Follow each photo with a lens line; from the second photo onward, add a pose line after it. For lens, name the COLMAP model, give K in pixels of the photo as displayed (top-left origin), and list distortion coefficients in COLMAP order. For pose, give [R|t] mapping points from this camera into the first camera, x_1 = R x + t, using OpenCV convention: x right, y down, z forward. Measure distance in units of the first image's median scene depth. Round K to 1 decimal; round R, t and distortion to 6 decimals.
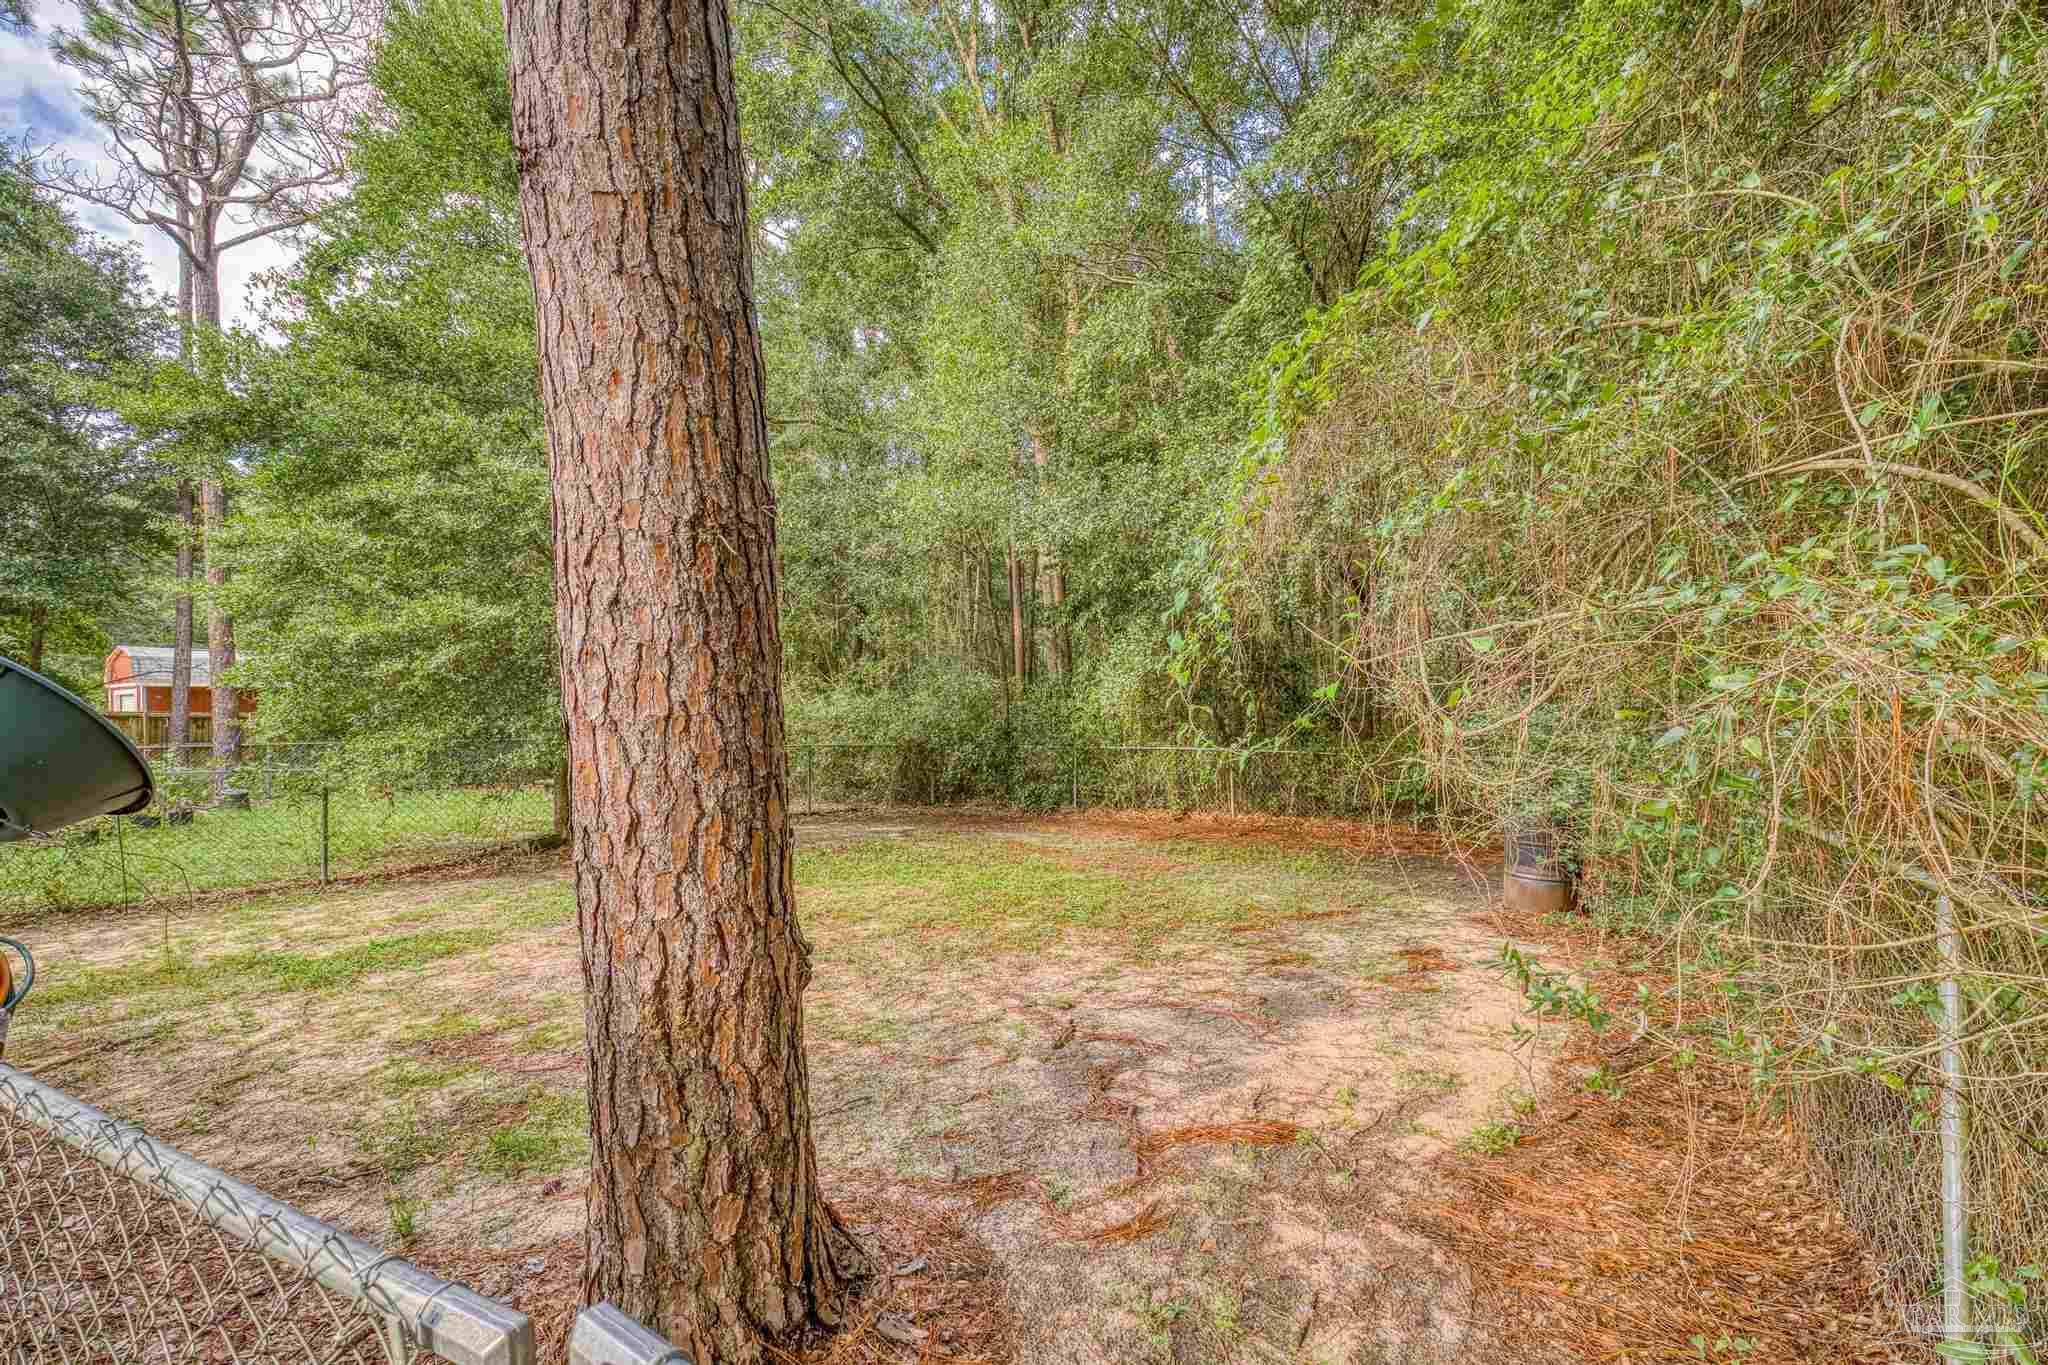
lens RADIAL K [[874.1, 0, 1023.9], [0, 874.1, 694.4], [0, 0, 1]] dist [0.001350, 0.001124]
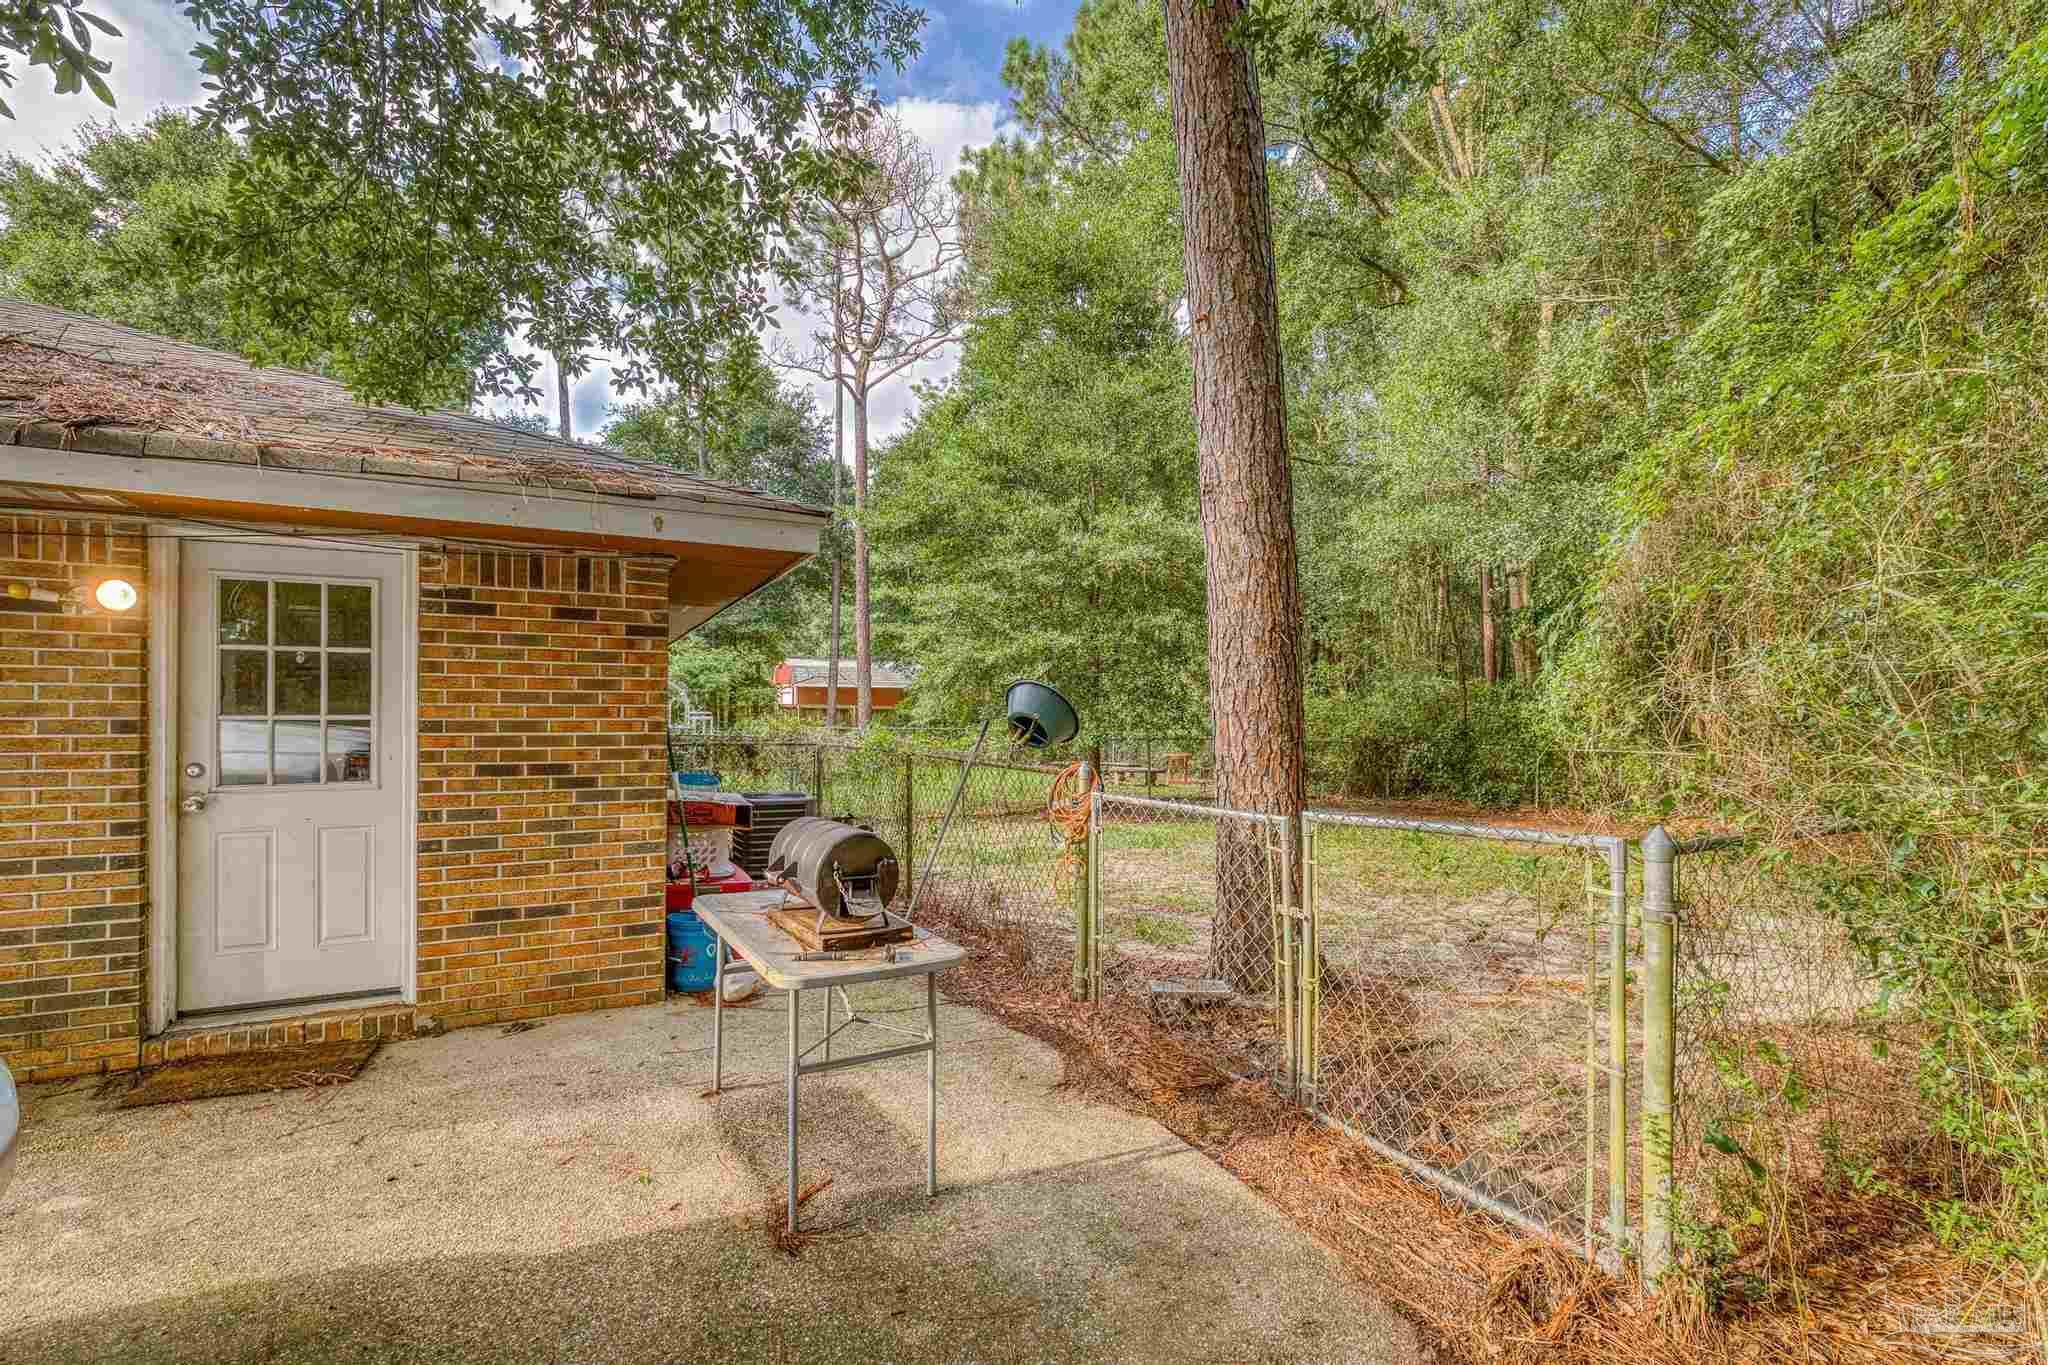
lens RADIAL K [[874.1, 0, 1024.0], [0, 874.1, 709.6], [0, 0, 1]] dist [0.001350, 0.001124]
pose [[0.875943, 0.014525, -0.482196, 0.027754], [-0.005522, 0.999783, 0.020083, -0.003174], [0.482383, -0.014929, 0.875833, -0.210186]]
